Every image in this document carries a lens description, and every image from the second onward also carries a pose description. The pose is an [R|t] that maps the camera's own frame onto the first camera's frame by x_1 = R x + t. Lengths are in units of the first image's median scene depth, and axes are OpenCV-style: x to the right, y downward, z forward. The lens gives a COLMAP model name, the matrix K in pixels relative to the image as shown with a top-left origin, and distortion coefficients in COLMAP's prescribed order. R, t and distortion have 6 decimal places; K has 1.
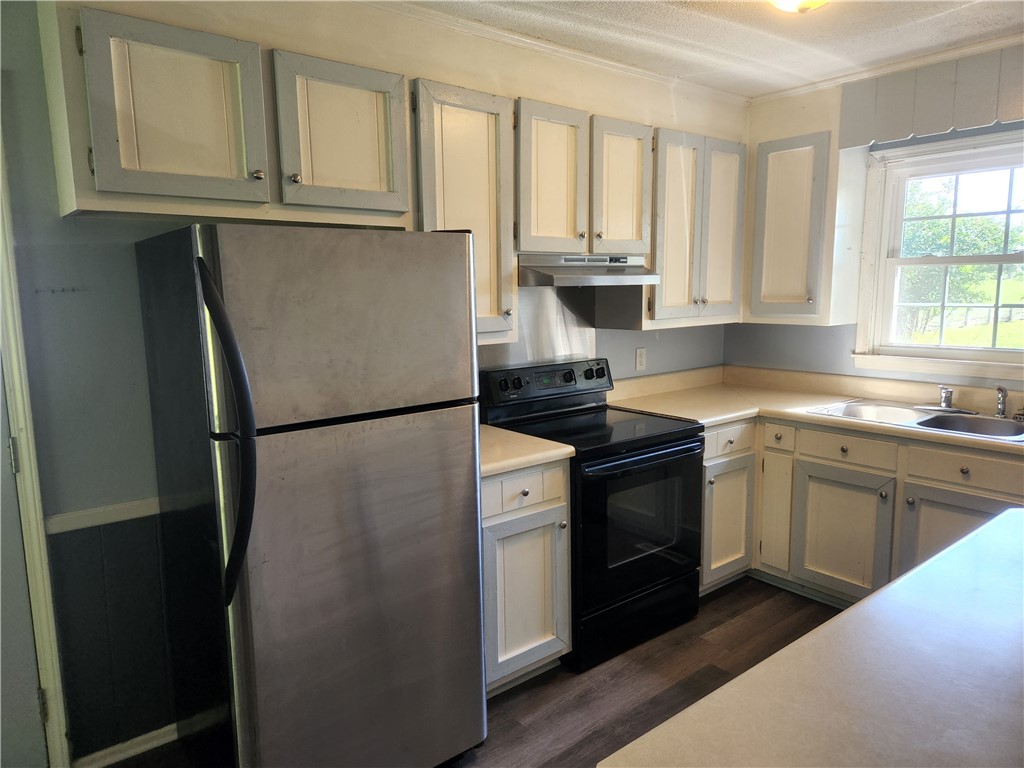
lens RADIAL K [[683.7, 0, 506.9], [0, 683.7, 386.0], [0, 0, 1]] dist [0.078580, -0.067045]
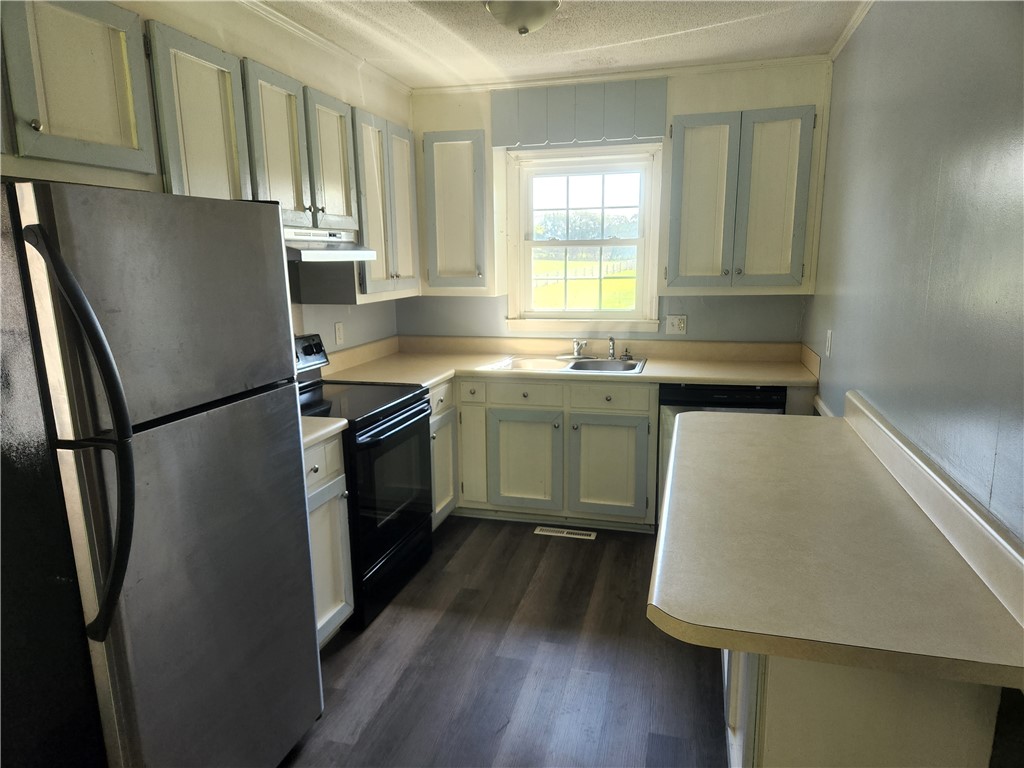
lens RADIAL K [[683.7, 0, 506.1], [0, 683.7, 402.2], [0, 0, 1]] dist [0.078580, -0.067045]
pose [[0.812030, -0.118000, 0.571563, -0.280588], [0.085964, 0.992848, 0.082846, -0.001264], [-0.577251, -0.018139, 0.816366, 0.015134]]
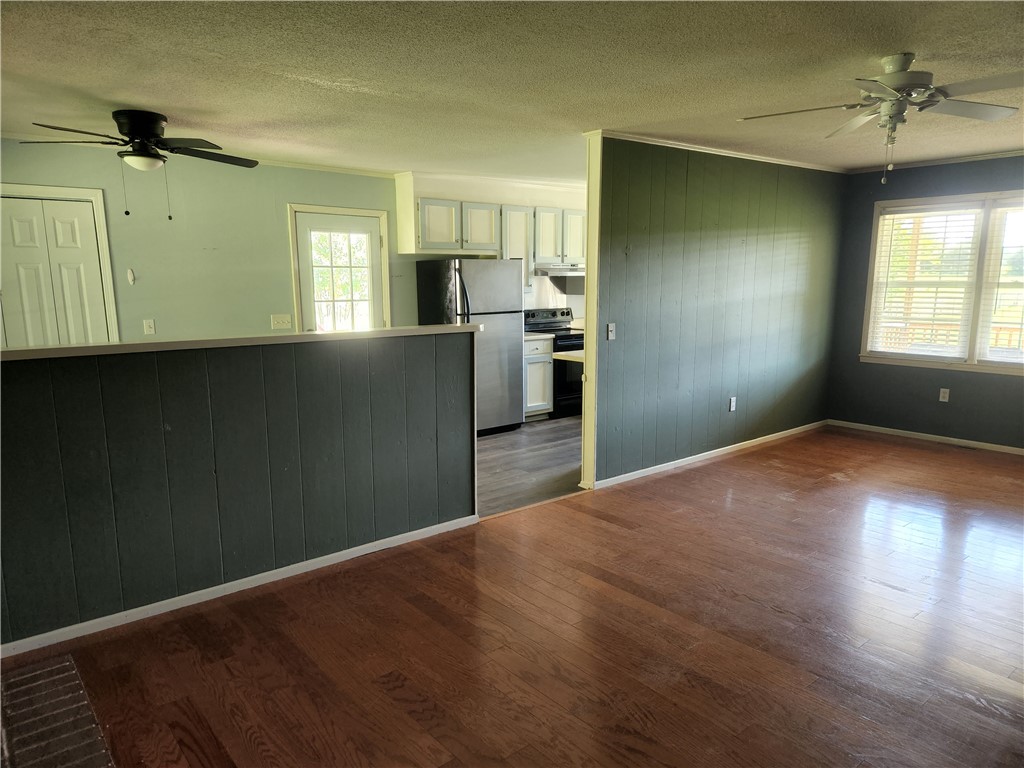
lens RADIAL K [[683.7, 0, 506.6], [0, 683.7, 401.0], [0, 0, 1]] dist [0.078580, -0.067045]
pose [[0.999951, 0.007053, 0.006895, -0.108673], [-0.007282, 0.999403, 0.033773, 0.252273], [-0.006653, -0.033821, 0.999406, -1.685546]]
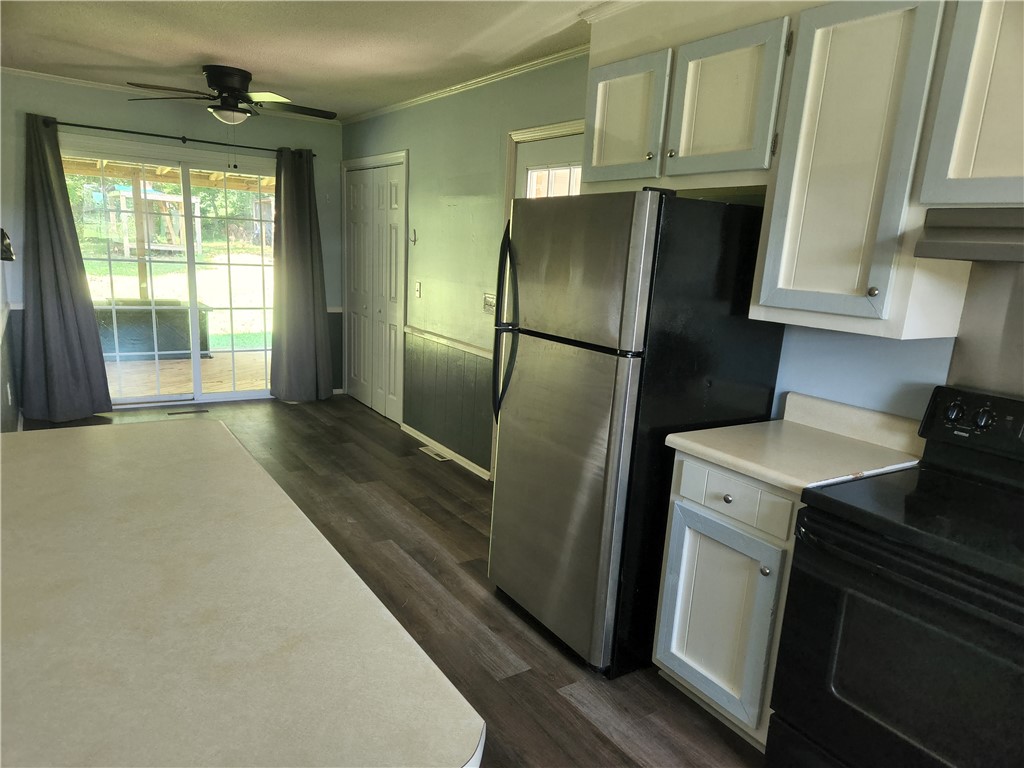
lens RADIAL K [[683.7, 0, 509.3], [0, 683.7, 408.6], [0, 0, 1]] dist [0.078580, -0.067045]
pose [[-0.100570, 0.235688, -0.966611, 0.762321], [-0.202473, 0.946358, 0.251816, -0.097496], [0.974110, 0.221038, -0.047455, 0.679818]]
